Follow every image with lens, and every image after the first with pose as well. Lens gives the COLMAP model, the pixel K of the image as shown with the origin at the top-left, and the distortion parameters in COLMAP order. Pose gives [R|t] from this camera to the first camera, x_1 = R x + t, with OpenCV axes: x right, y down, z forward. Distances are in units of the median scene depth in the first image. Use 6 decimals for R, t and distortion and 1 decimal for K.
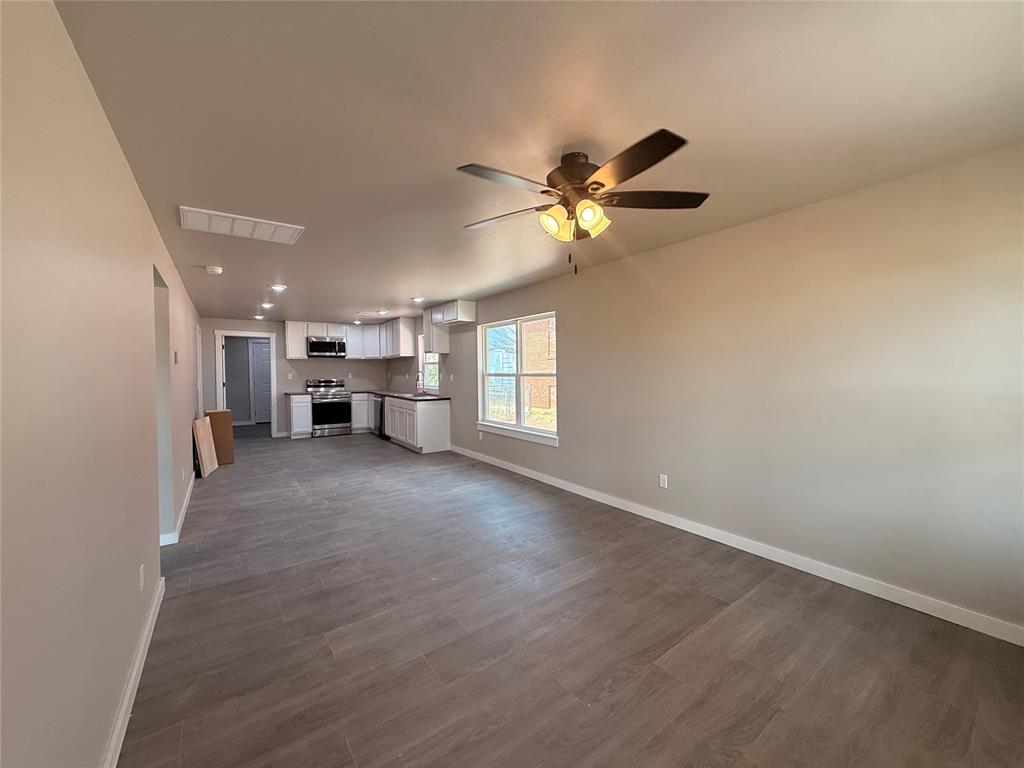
lens RADIAL K [[406.1, 0, 512.0], [0, 406.1, 384.0], [0, 0, 1]] dist [-0.010808, -0.000005]
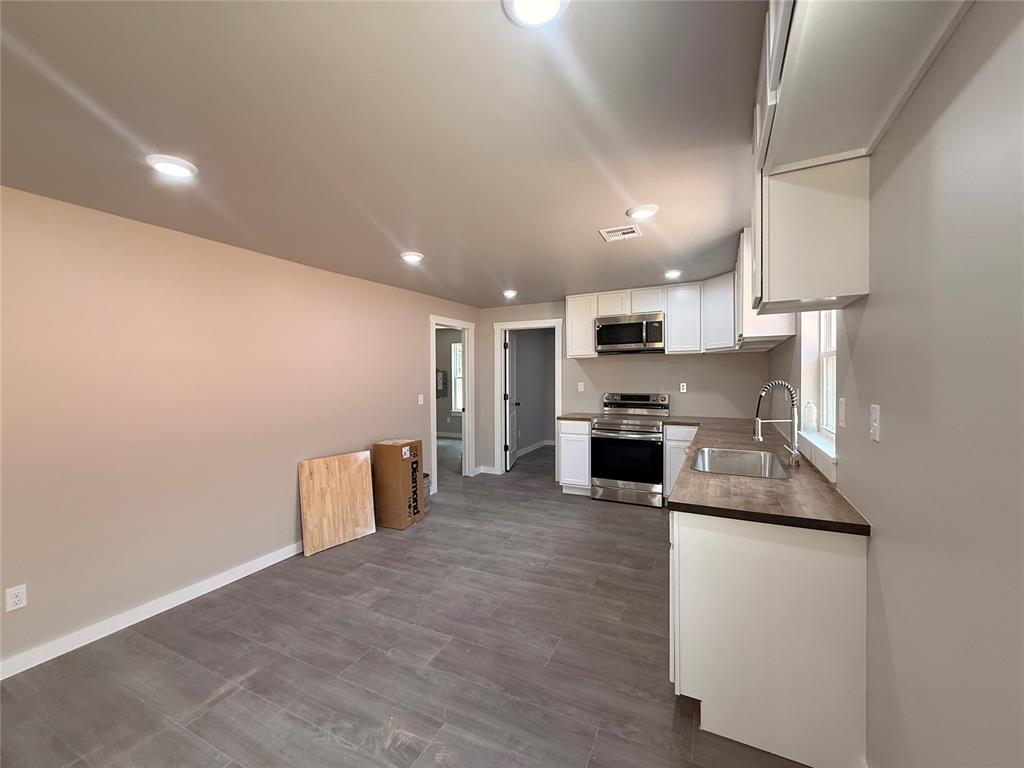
lens RADIAL K [[406.1, 0, 512.0], [0, 406.1, 384.0], [0, 0, 1]] dist [-0.010808, -0.000005]
pose [[0.458423, 0.016492, -0.888581, -0.051408], [-0.025652, 0.999657, 0.005320, -0.024169], [0.888364, 0.020355, 0.458689, 0.634149]]
